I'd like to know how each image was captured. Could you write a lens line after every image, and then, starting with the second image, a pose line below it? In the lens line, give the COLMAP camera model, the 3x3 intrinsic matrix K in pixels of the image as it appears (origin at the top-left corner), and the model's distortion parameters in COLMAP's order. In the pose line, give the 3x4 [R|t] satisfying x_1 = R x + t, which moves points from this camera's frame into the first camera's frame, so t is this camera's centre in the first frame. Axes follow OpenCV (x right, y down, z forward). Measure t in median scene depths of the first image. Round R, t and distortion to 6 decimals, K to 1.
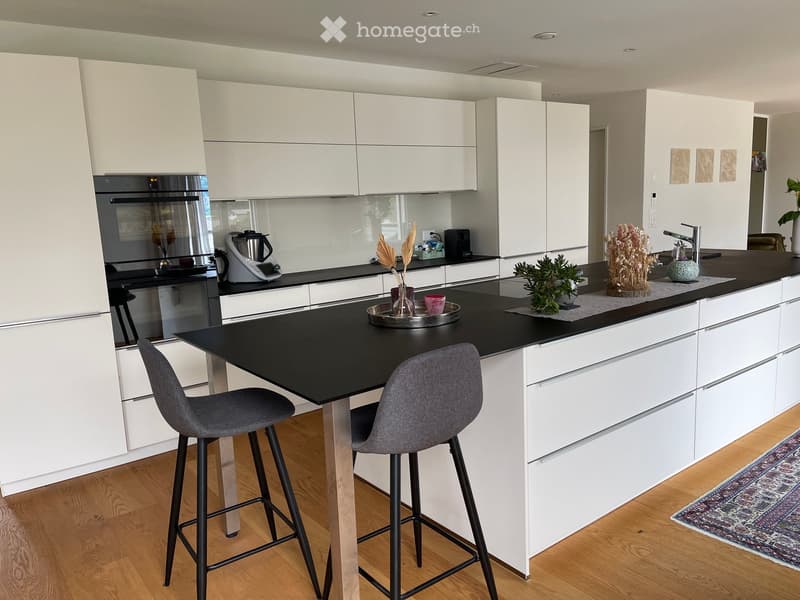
lens RADIAL K [[621.3, 0, 400.0], [0, 621.3, 300.0], [0, 0, 1]] dist [-0.000198, -0.002232]
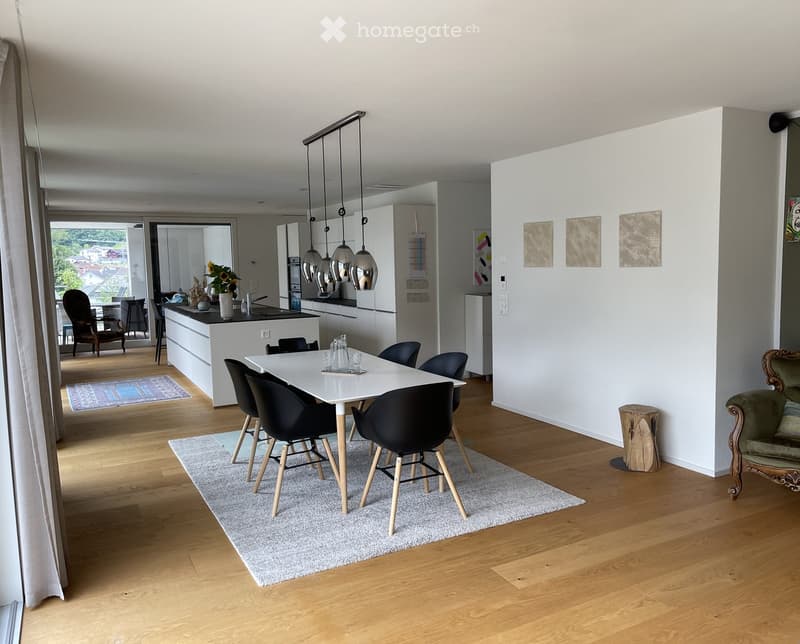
lens RADIAL K [[662.5, 0, 453.3], [0, 662.5, 324.2], [0, 0, 1]] dist [-0.003776, -0.003860]
pose [[-0.123465, 0.133158, -0.983375, 1.353568], [-0.154049, 0.976371, 0.151551, -0.239374], [0.980319, 0.170199, -0.100034, 1.047504]]
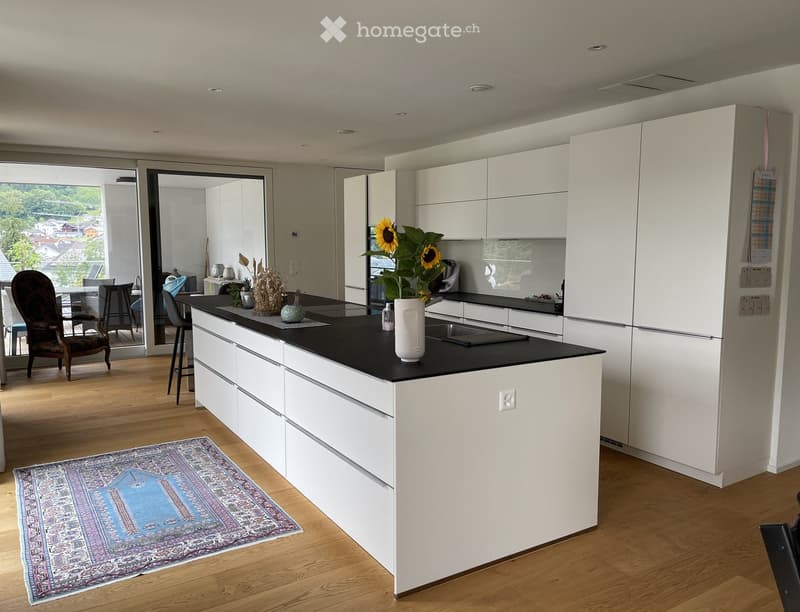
lens RADIAL K [[618.2, 0, 400.0], [0, 618.2, 306.0], [0, 0, 1]] dist [0.077767, -0.119330]
pose [[-0.110839, 0.140616, -0.983840, 0.770727], [-0.170293, 0.972612, 0.158196, -0.132661], [0.979140, 0.185075, -0.083857, 0.619338]]
